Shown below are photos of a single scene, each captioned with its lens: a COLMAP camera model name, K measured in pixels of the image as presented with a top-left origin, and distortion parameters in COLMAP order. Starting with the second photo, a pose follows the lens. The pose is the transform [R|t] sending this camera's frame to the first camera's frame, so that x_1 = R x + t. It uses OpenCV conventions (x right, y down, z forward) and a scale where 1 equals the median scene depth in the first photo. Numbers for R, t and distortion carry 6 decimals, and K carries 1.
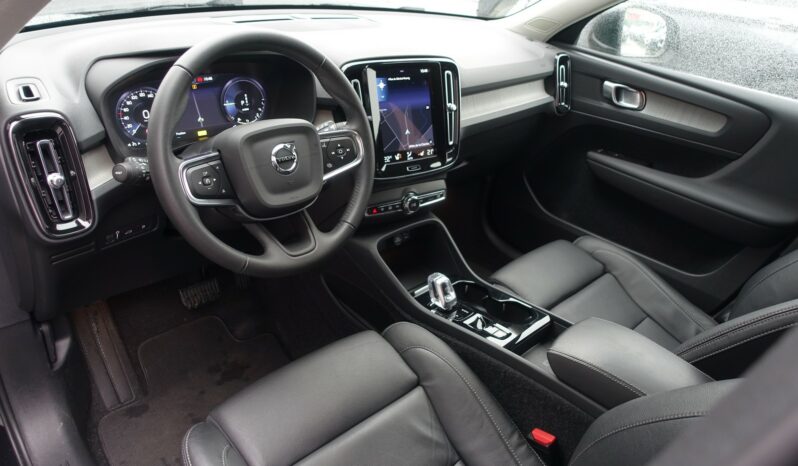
lens RADIAL K [[544.6, 0, 399.0], [0, 544.6, 233.0], [0, 0, 1]] dist [-0.001326, -0.002889]
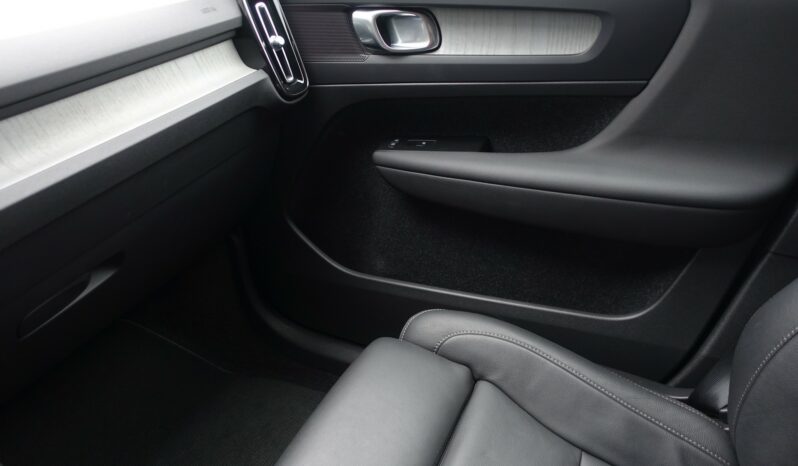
lens RADIAL K [[544.6, 0, 399.0], [0, 544.6, 233.0], [0, 0, 1]] dist [-0.001326, -0.002889]
pose [[0.916210, -0.331874, 0.224543, 0.310824], [0.326251, 0.943193, 0.062826, -0.138614], [-0.232638, 0.015695, 0.972437, 0.664523]]
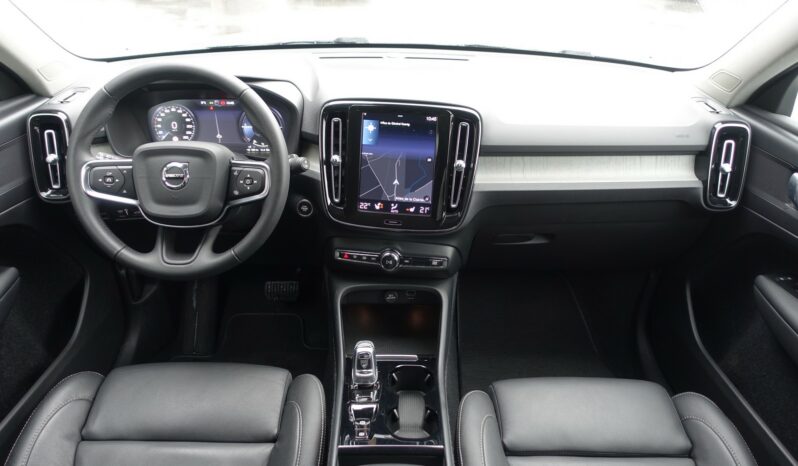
lens RADIAL K [[544.6, 0, 399.0], [0, 544.6, 233.0], [0, 0, 1]] dist [-0.001326, -0.002889]
pose [[0.728432, 0.240884, -0.641375, 0.602841], [-0.283731, 0.958166, 0.037619, -0.136555], [0.623605, 0.154575, 0.766305, 0.315275]]
